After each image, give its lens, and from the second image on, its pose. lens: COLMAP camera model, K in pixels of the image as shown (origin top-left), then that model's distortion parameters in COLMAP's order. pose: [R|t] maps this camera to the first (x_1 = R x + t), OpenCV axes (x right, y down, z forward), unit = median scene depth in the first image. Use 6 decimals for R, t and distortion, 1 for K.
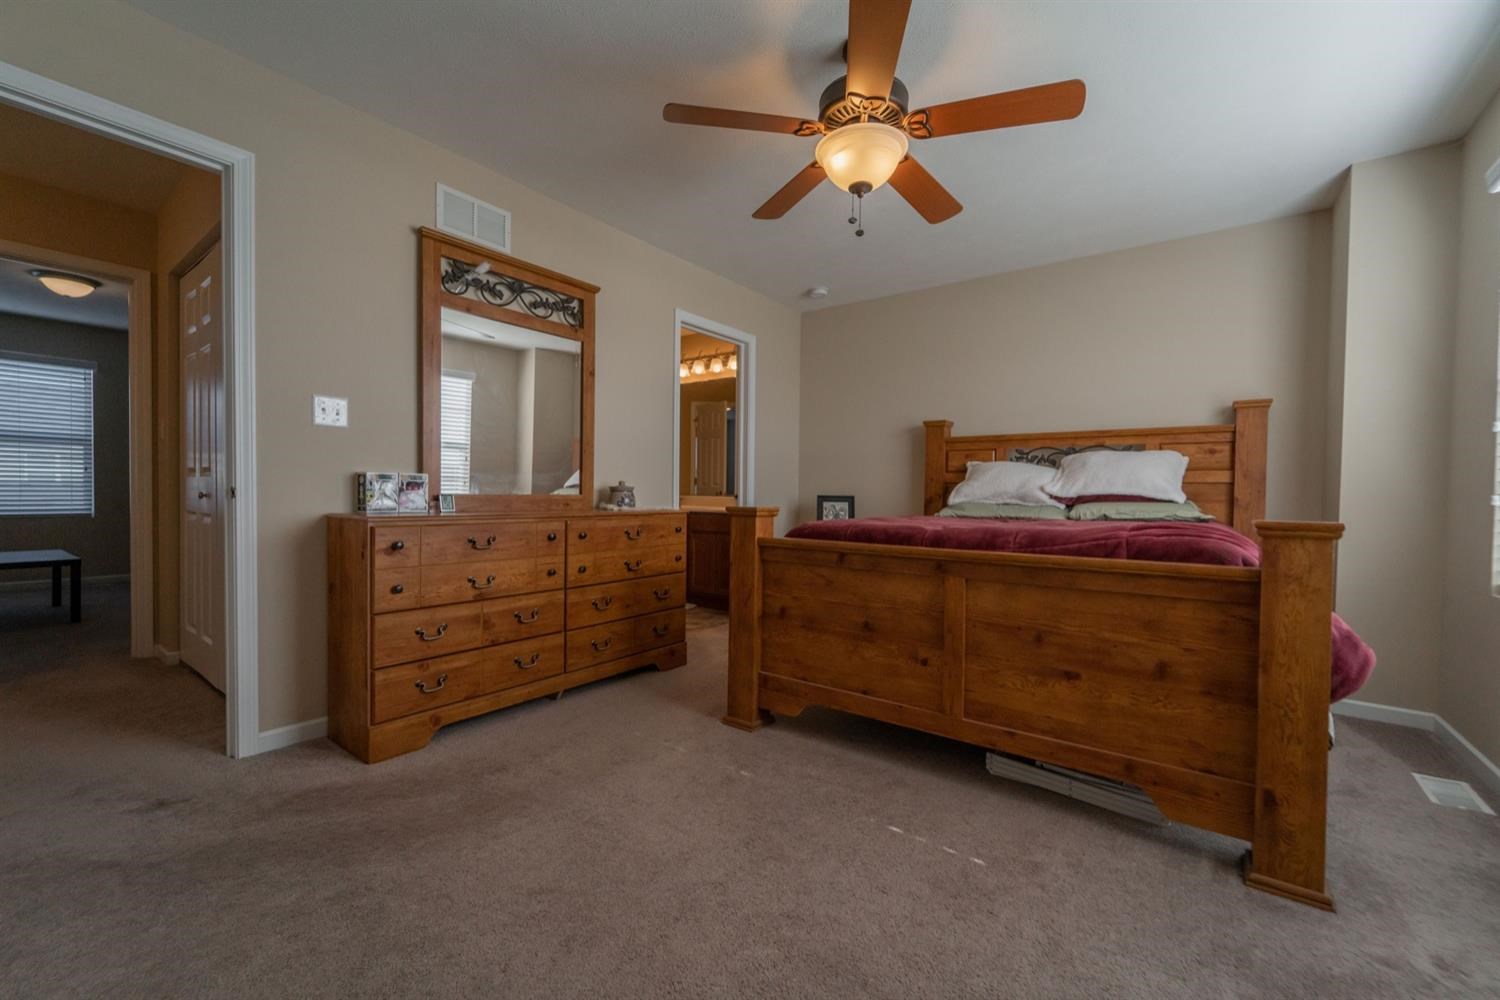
lens RADIAL K [[600.8, 0, 749.8], [0, 600.8, 505.4], [0, 0, 1]] dist [0.000628, -0.000348]
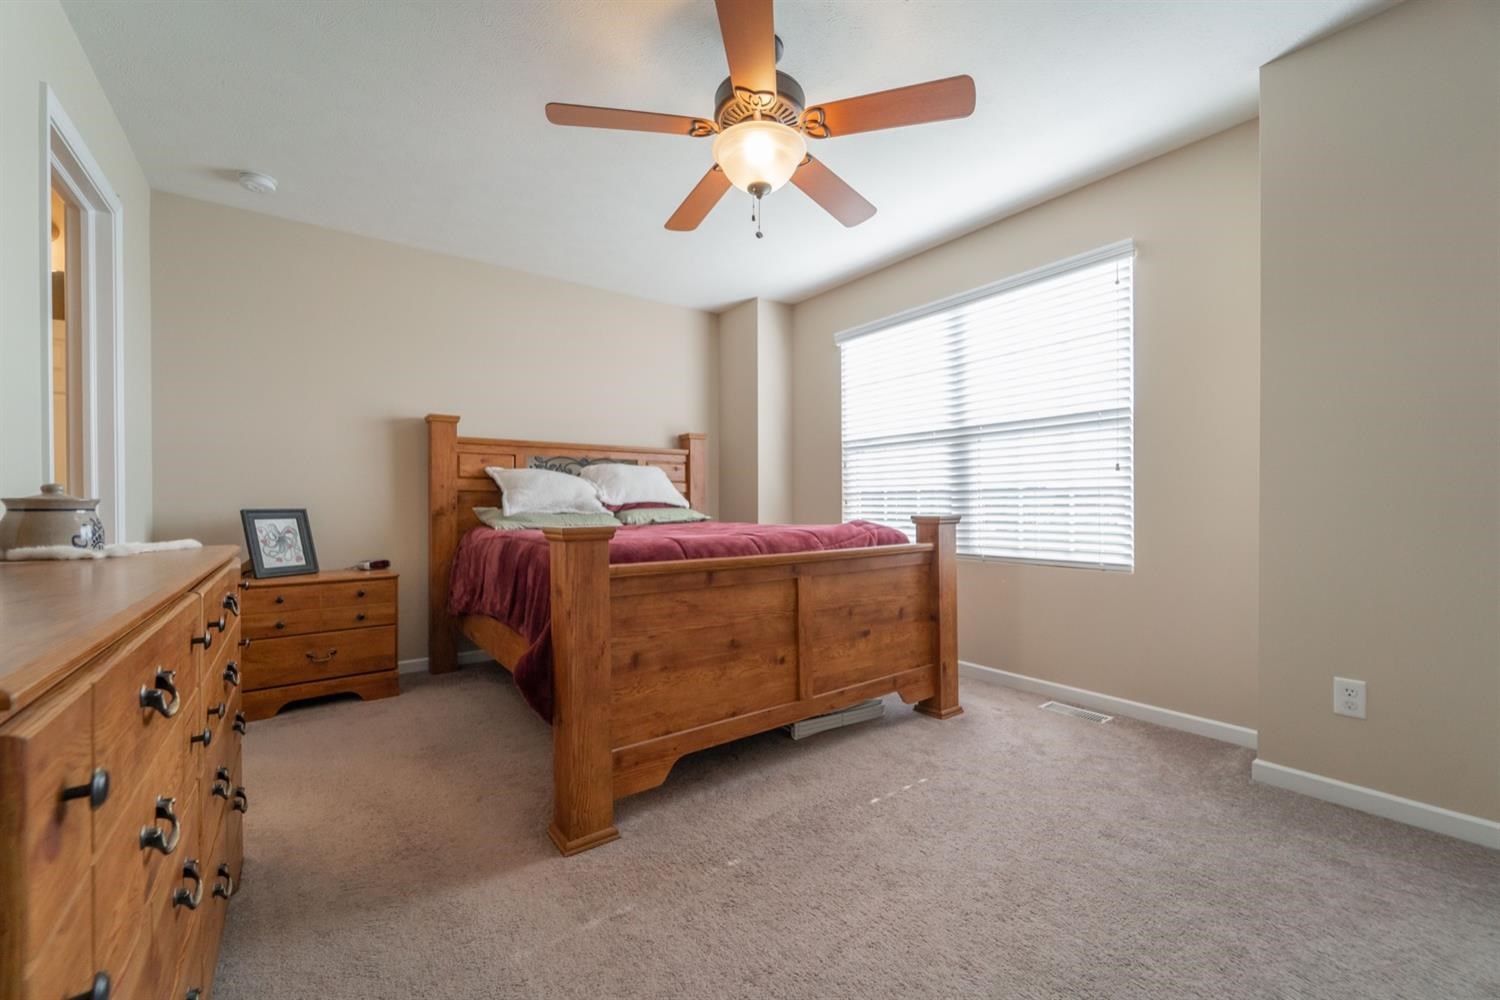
lens RADIAL K [[604.2, 0, 750.8], [0, 604.2, 505.9], [0, 0, 1]] dist [-0.000262, -0.000826]
pose [[0.276113, -0.018798, 0.960941, -0.656732], [0.027419, 0.999556, 0.011675, -0.025795], [-0.960734, 0.023125, 0.276506, 0.649462]]
